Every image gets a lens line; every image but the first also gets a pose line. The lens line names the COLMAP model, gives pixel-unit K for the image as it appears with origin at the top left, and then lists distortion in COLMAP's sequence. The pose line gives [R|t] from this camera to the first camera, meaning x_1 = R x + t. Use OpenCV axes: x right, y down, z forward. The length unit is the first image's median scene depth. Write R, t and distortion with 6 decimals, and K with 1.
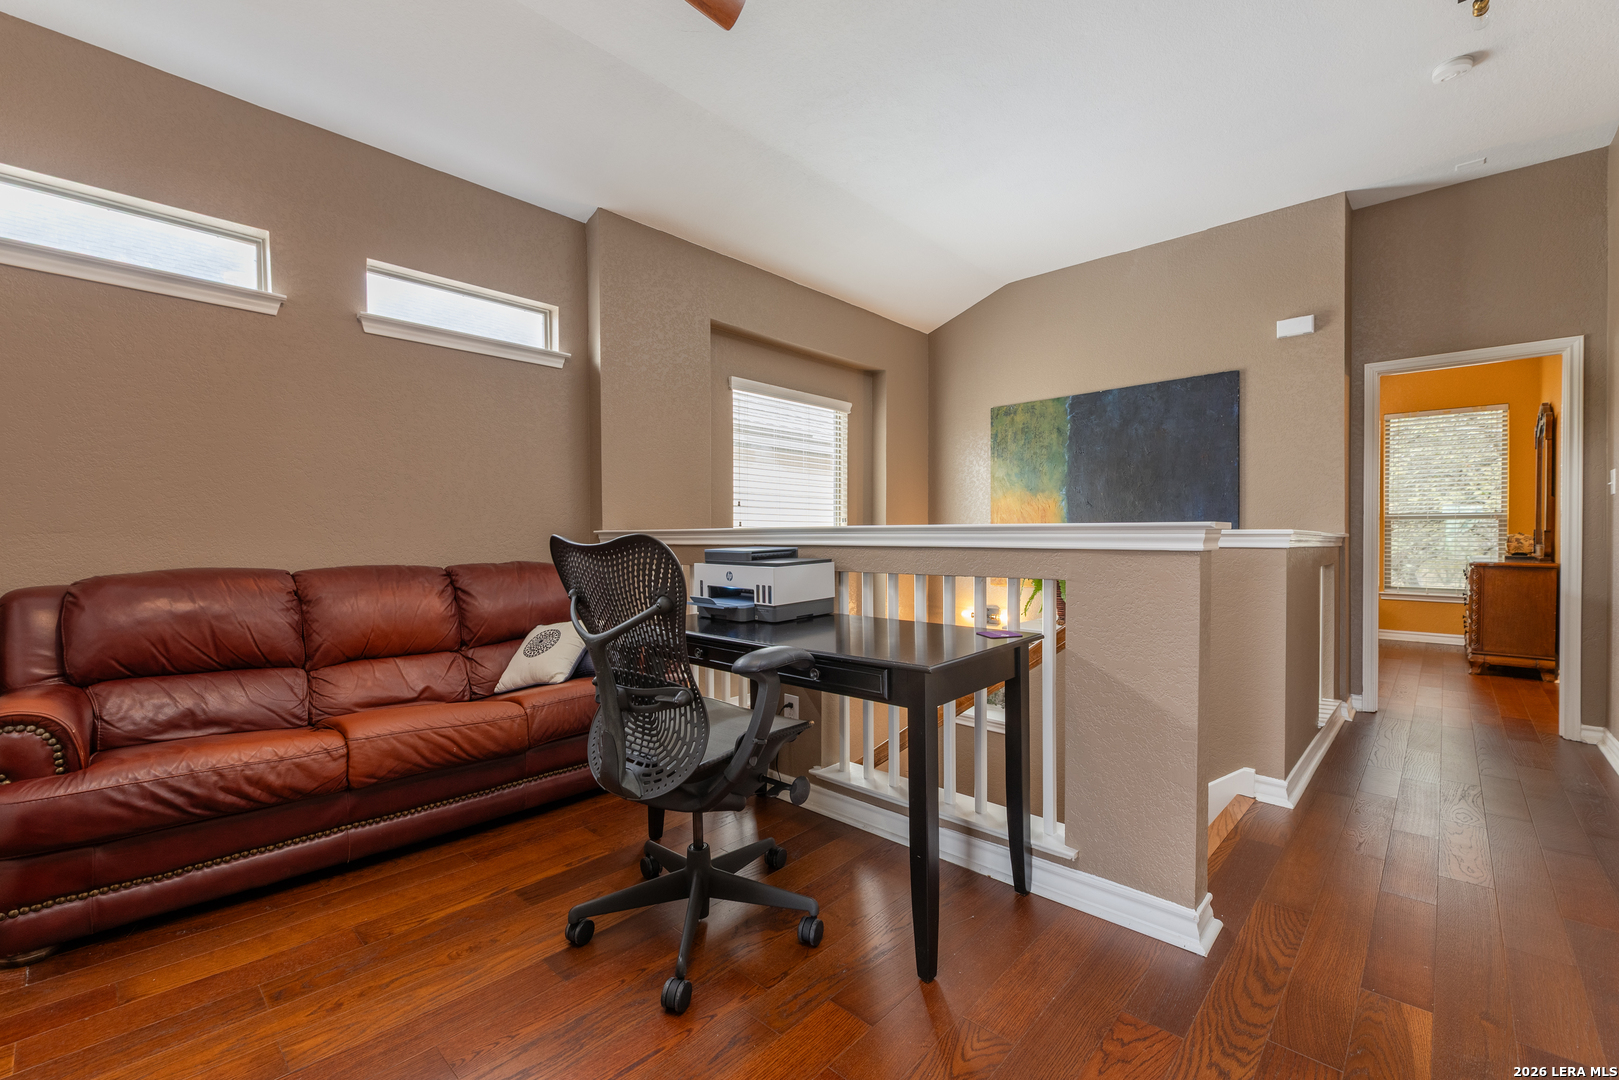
lens RADIAL K [[687.5, 0, 802.3], [0, 687.5, 544.6], [0, 0, 1]] dist [0.000584, -0.000710]
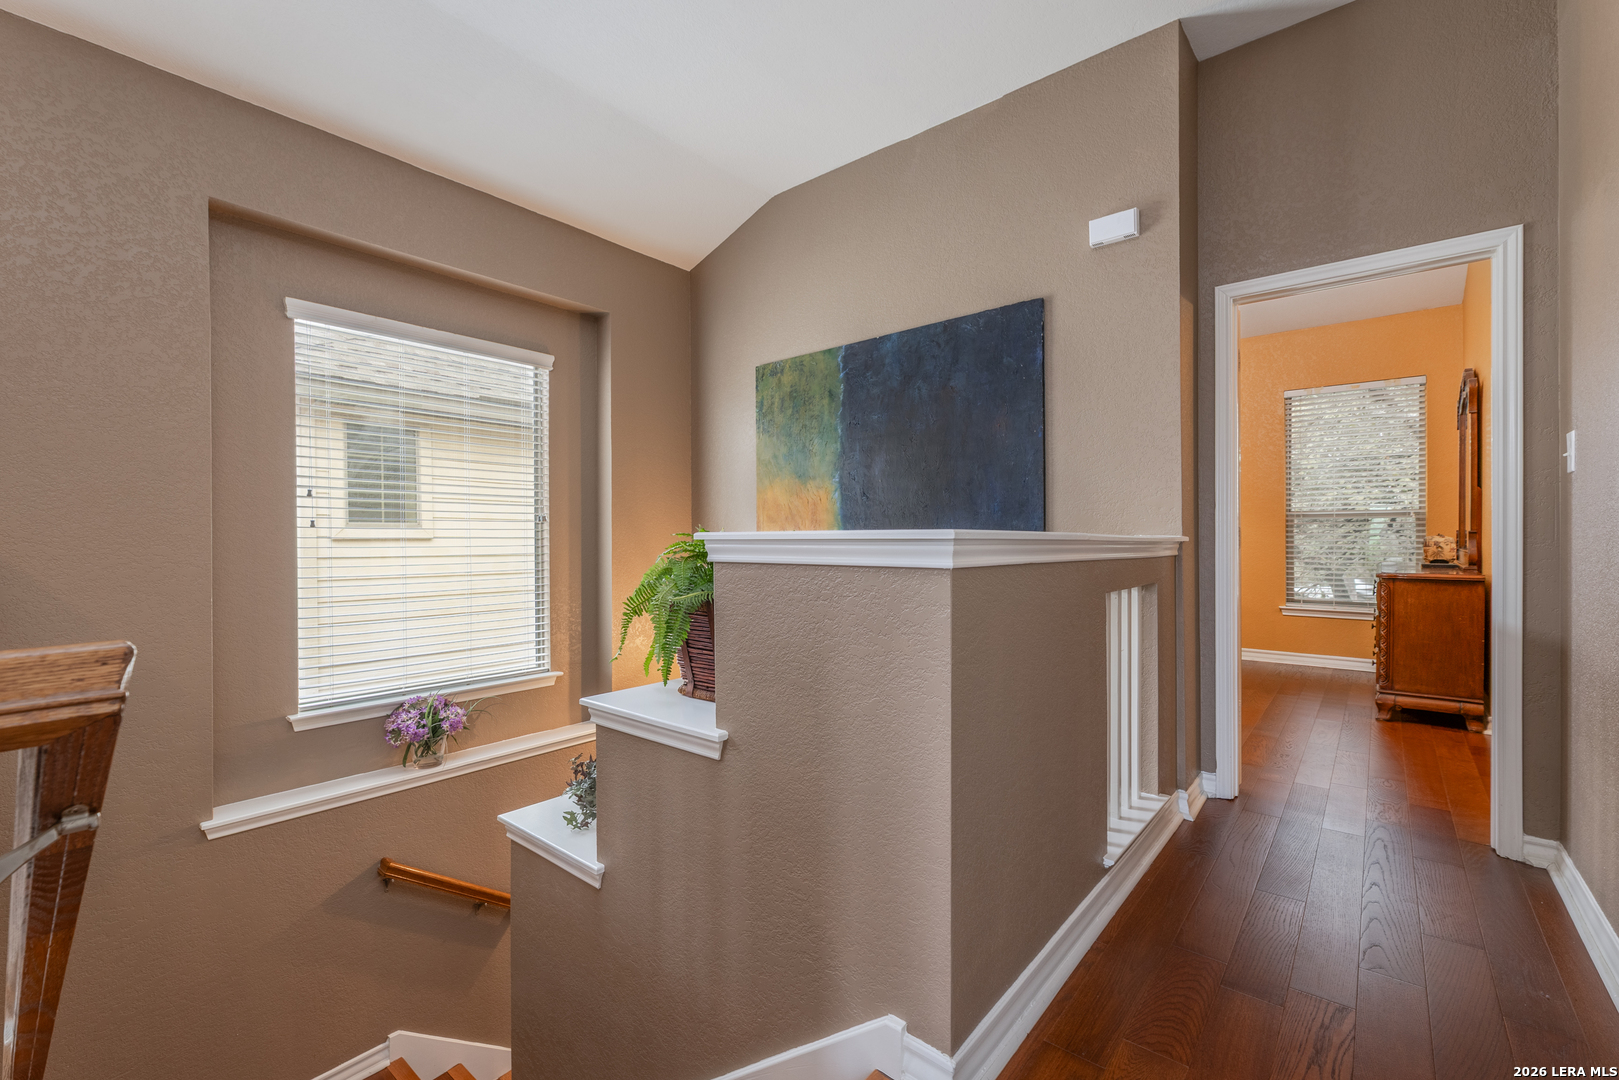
lens RADIAL K [[687.5, 0, 804.5], [0, 687.5, 543.8], [0, 0, 1]] dist [0.000584, -0.000710]
pose [[0.998571, -0.002989, 0.053365, 0.423211], [0.003234, 0.999985, -0.004496, -0.007597], [-0.053351, 0.004662, 0.998565, 0.387704]]
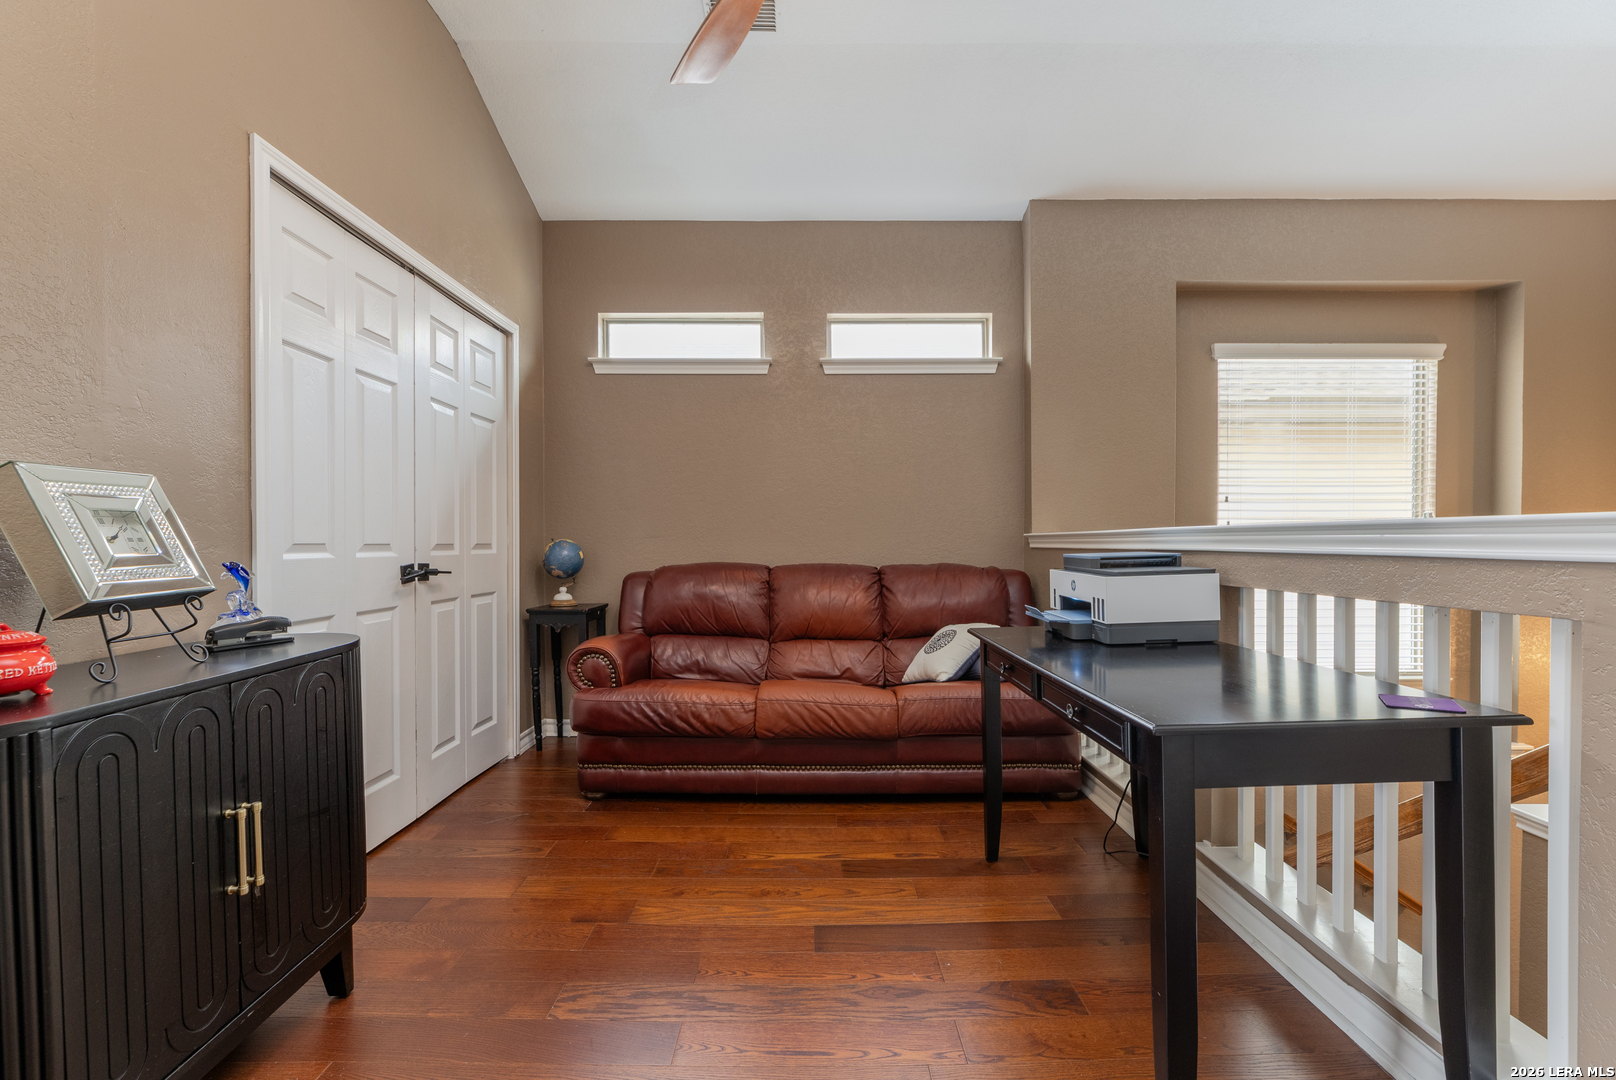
lens RADIAL K [[686.2, 0, 824.3], [0, 686.2, 543.7], [0, 0, 1]] dist [0.000584, -0.000710]
pose [[0.687491, 0.003020, -0.726186, 0.206087], [-0.007098, 0.999972, -0.002561, -0.001335], [0.726158, 0.006915, 0.687493, 0.123155]]
